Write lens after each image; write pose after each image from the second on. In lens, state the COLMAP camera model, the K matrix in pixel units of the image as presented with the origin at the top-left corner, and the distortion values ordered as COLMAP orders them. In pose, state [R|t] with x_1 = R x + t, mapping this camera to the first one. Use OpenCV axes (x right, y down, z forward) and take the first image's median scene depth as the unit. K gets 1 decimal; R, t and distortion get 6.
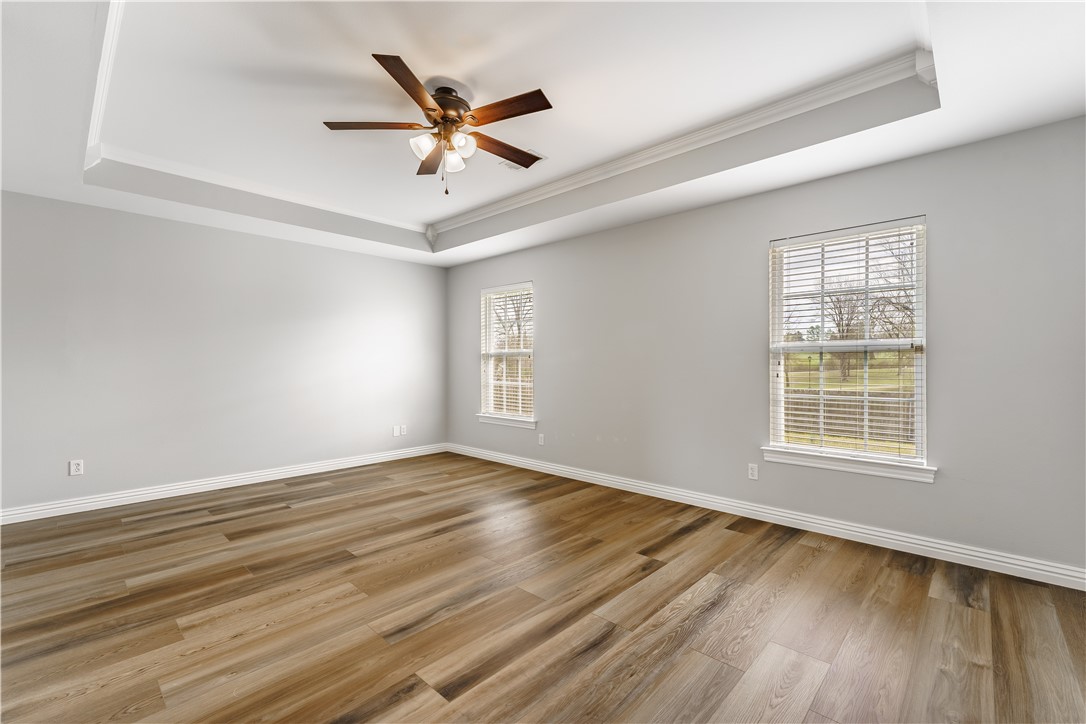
lens RADIAL K [[466.2, 0, 544.8], [0, 466.2, 363.2], [0, 0, 1]] dist [0.001656, 0.000109]
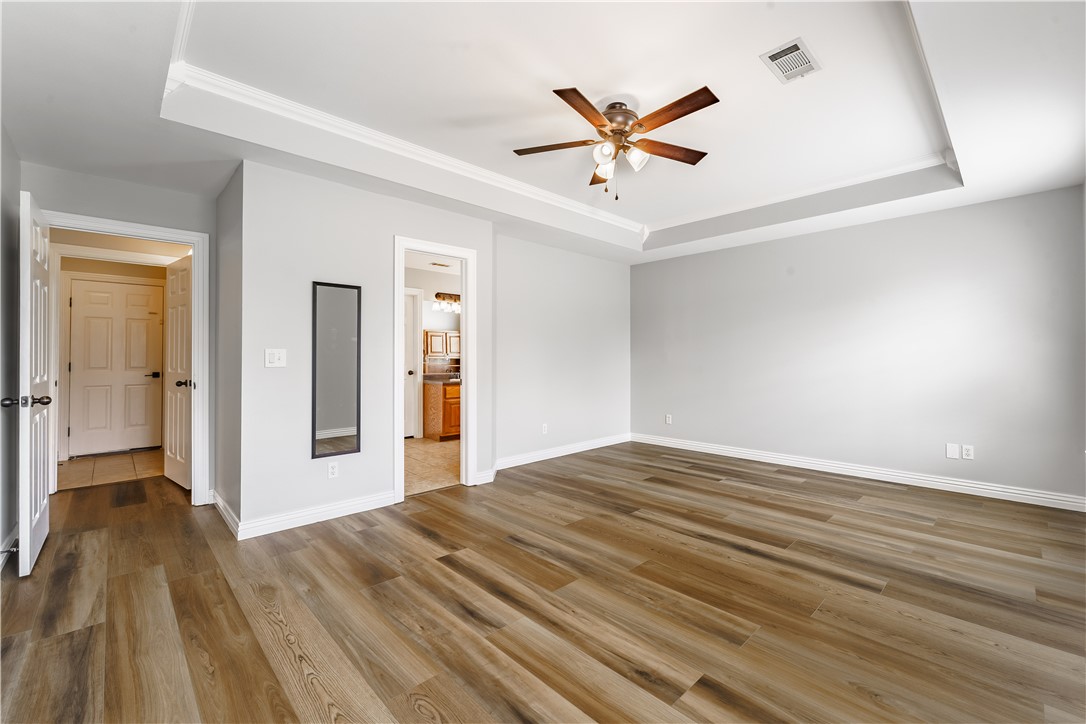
lens RADIAL K [[441.7, 0, 539.4], [0, 441.7, 356.9], [0, 0, 1]] dist [0.003266, 0.000396]
pose [[-0.046049, 0.000433, -0.998939, 0.801740], [0.004346, 0.999991, 0.000234, -0.000954], [0.998930, -0.004330, -0.046050, 0.849734]]
